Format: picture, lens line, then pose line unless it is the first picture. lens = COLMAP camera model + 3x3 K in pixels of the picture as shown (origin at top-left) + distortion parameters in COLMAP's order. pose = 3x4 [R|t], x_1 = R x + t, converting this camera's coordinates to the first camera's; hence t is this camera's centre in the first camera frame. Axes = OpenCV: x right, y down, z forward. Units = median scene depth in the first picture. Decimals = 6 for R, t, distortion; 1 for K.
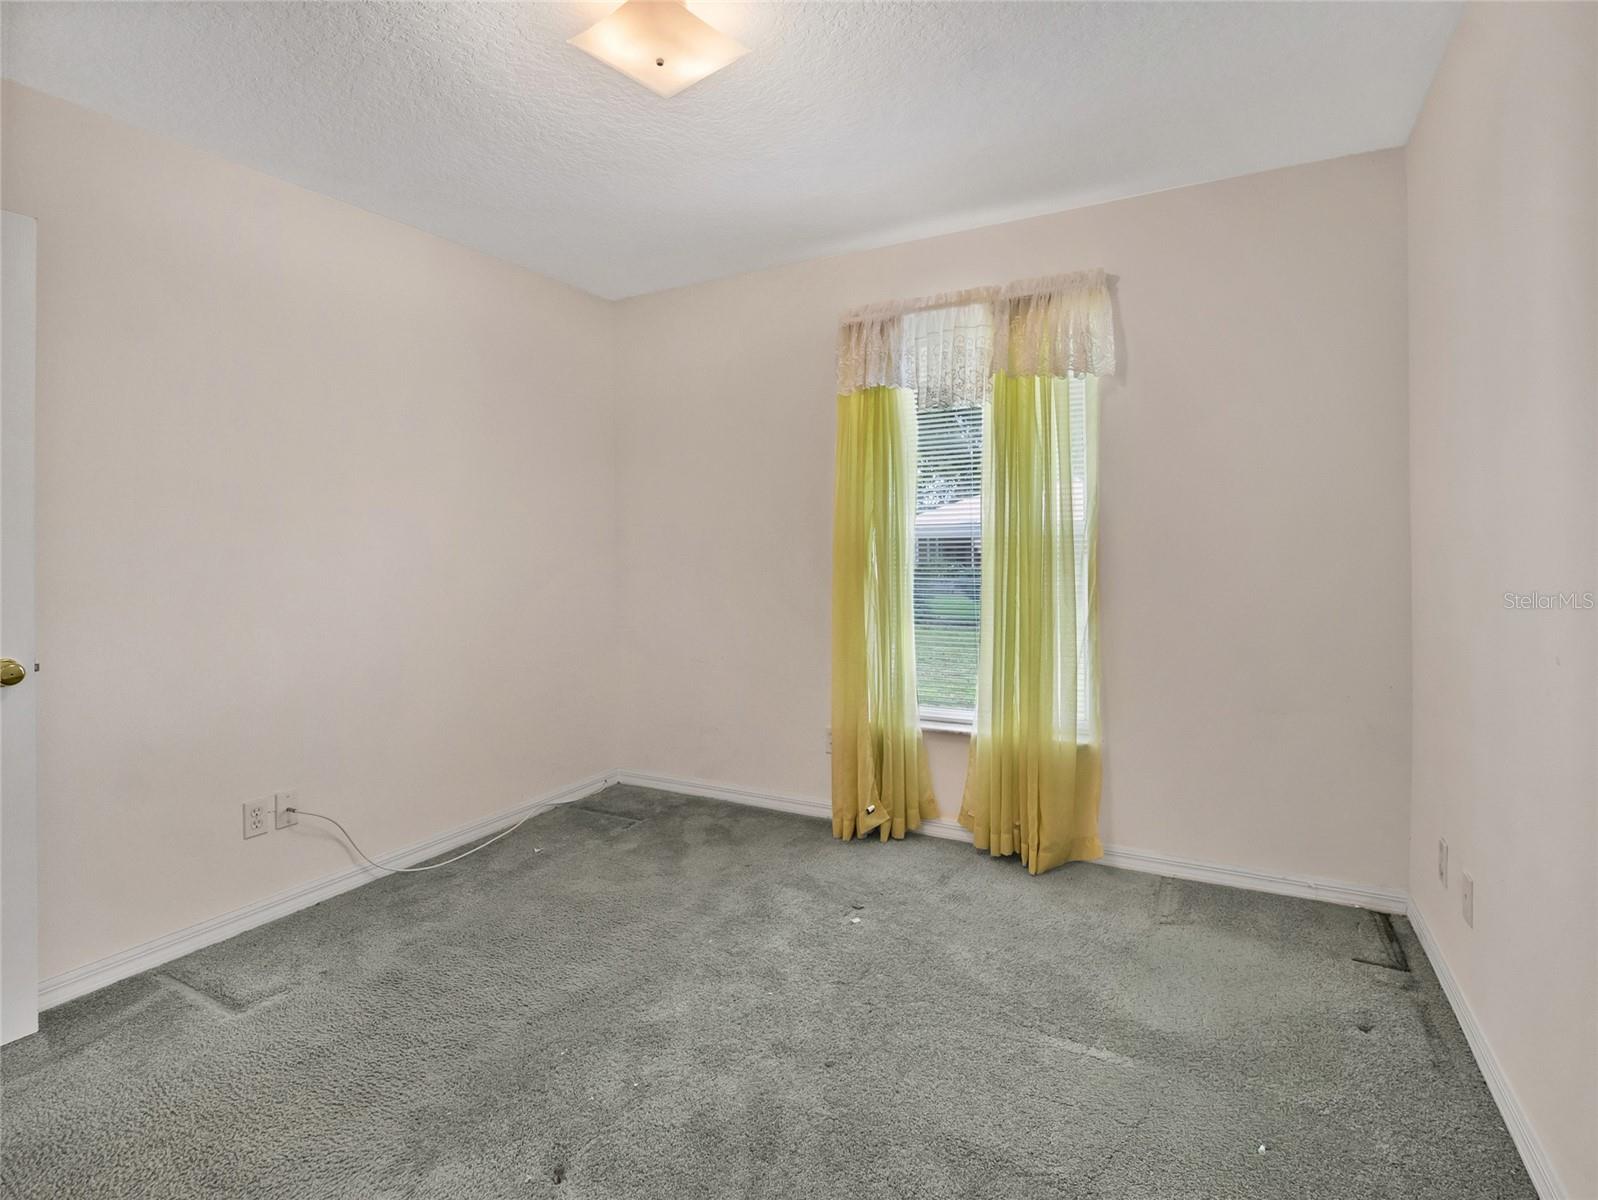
lens RADIAL K [[768.3, 0, 803.3], [0, 768.3, 553.4], [0, 0, 1]] dist [-0.025767, -0.000097]
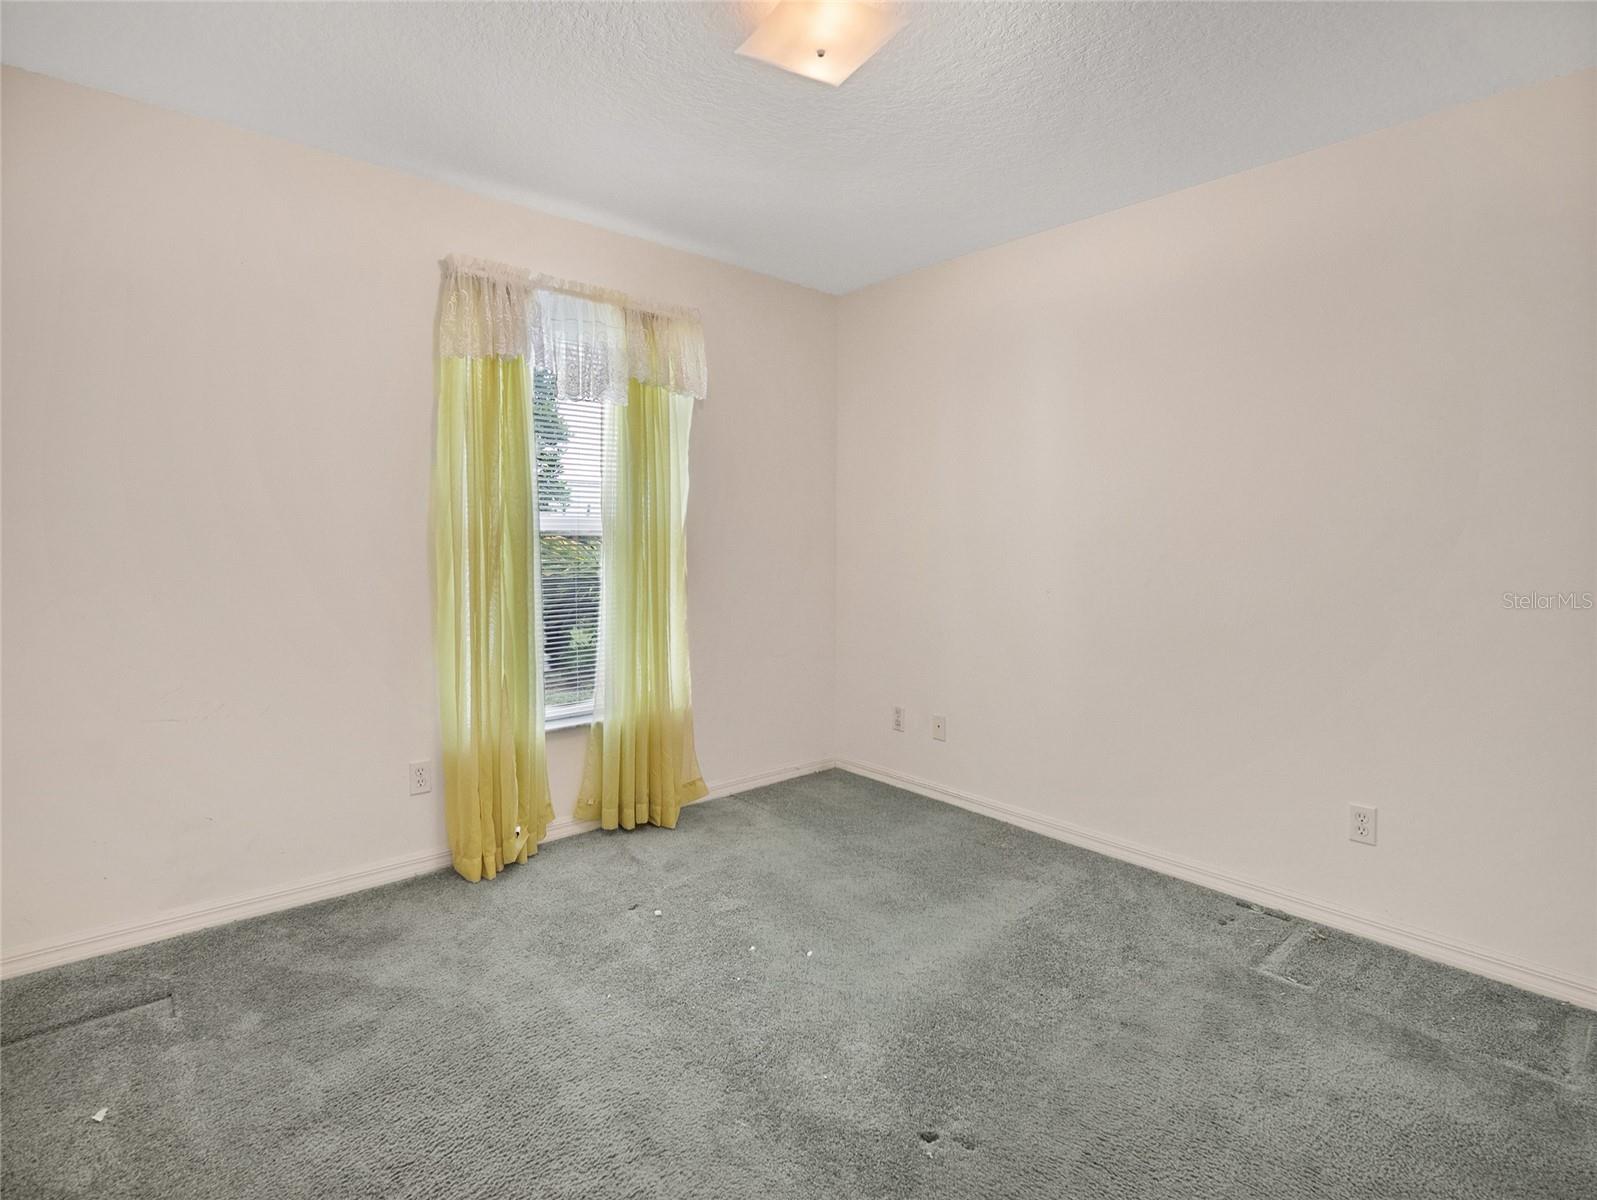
lens RADIAL K [[792.8, 0, 801.8], [0, 792.8, 547.4], [0, 0, 1]] dist [-0.024018, 0.001301]
pose [[0.361233, -0.002088, 0.932473, -0.669462], [0.004313, 0.999991, 0.000568, 0.003279], [-0.932466, 0.003816, 0.361238, 0.367795]]
